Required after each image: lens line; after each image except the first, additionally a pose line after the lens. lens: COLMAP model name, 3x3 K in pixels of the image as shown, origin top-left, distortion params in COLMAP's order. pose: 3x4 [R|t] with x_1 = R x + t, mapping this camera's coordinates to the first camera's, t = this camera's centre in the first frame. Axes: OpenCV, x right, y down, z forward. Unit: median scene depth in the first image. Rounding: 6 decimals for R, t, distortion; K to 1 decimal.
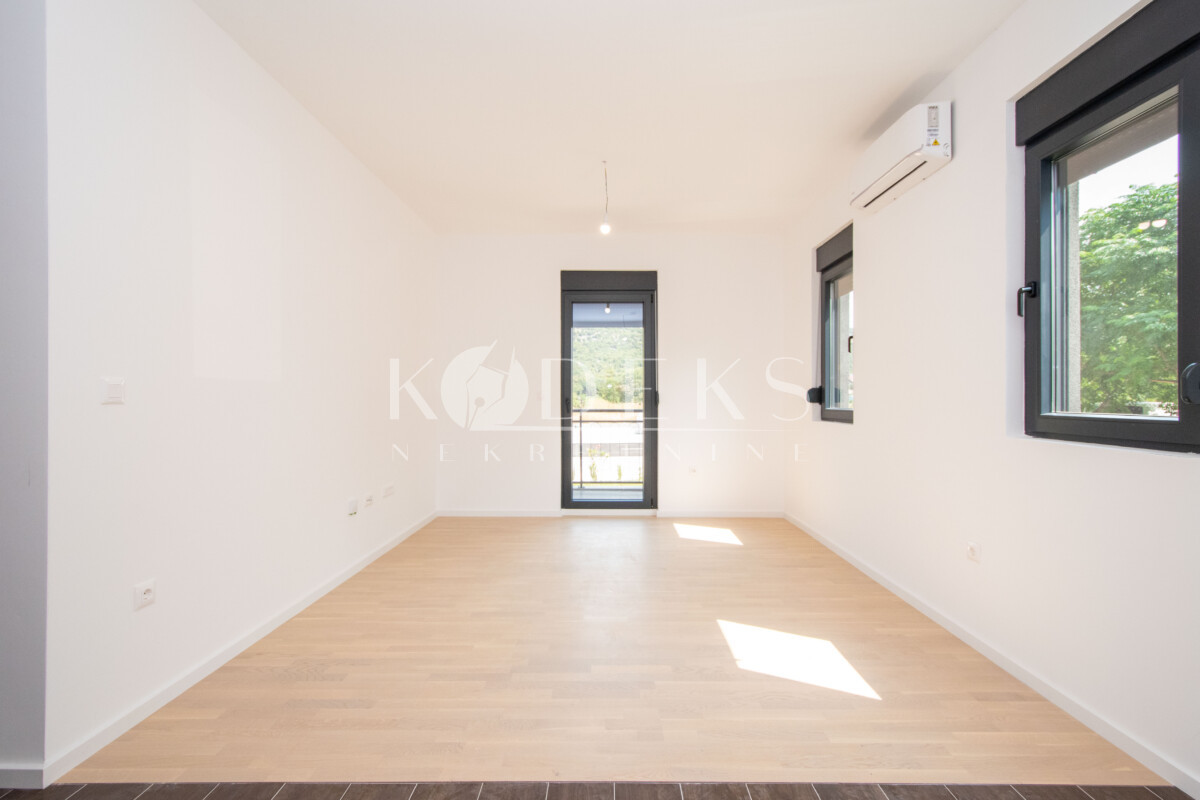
lens RADIAL K [[512.5, 0, 599.7], [0, 512.5, 400.5], [0, 0, 1]] dist [-0.000139, 0.000034]
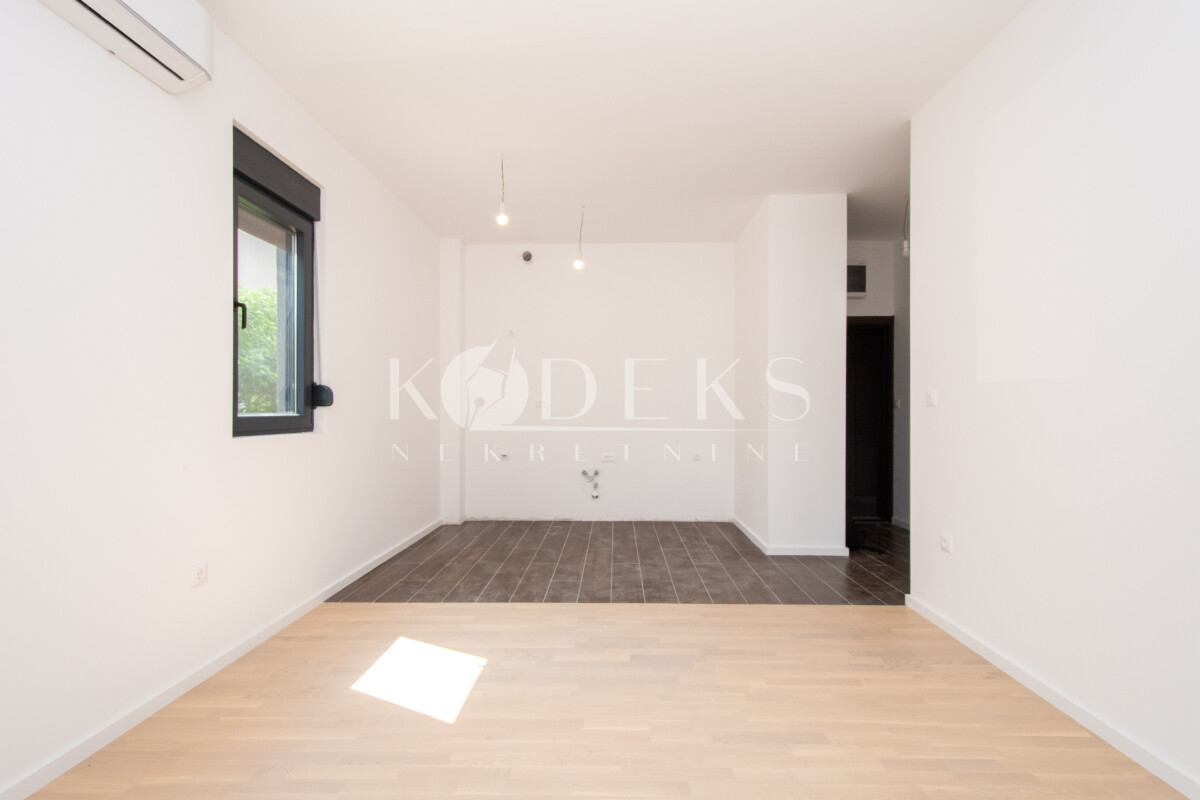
lens RADIAL K [[512.5, 0, 601.9], [0, 512.5, 404.2], [0, 0, 1]] dist [-0.000139, 0.000034]
pose [[-0.999891, 0.000525, 0.014746, 0.024045], [0.000468, 0.999992, -0.003912, 0.005646], [-0.014748, -0.003905, -0.999884, 2.090838]]
